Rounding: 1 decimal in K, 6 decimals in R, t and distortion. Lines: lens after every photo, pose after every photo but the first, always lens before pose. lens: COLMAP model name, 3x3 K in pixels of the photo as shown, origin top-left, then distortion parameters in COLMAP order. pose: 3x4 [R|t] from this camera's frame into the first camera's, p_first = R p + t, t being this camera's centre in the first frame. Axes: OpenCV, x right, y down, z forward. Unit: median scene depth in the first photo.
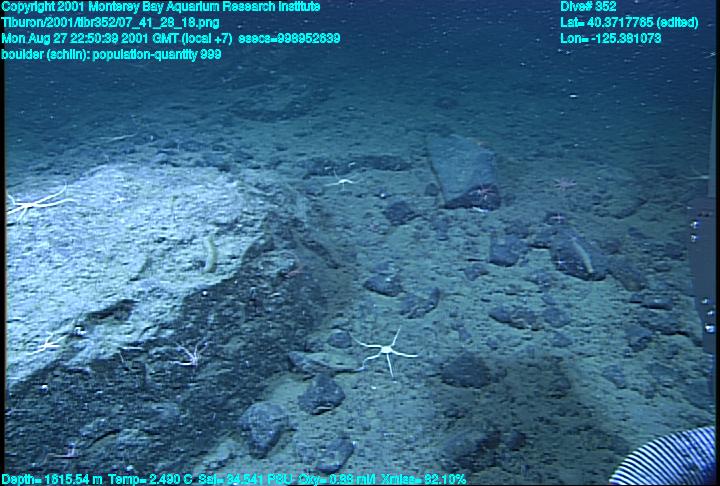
lens RADIAL K [[442.4, 0, 359.8], [0, 442.4, 235.9], [0, 0, 1]] dist [-0.088414, 0.073250]
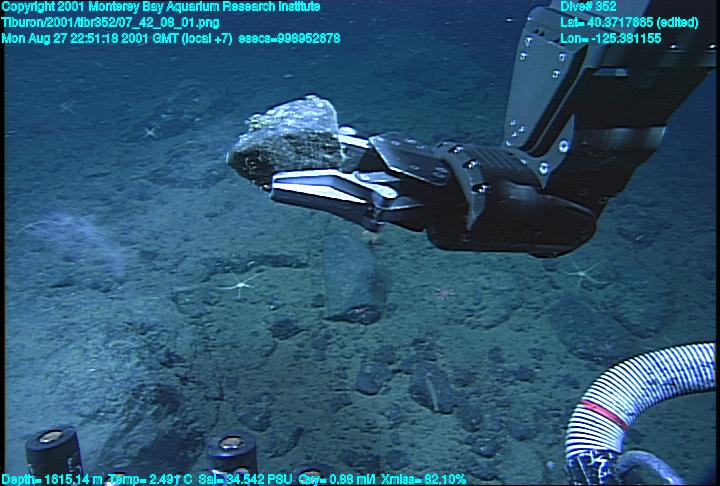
lens RADIAL K [[442.4, 0, 359.8], [0, 442.4, 235.9], [0, 0, 1]] dist [-0.088414, 0.073250]
pose [[0.999497, -0.010052, 0.030070, 0.285428], [0.006334, 0.992597, 0.121289, -0.477398], [-0.031067, -0.121037, 0.992162, -0.058705]]
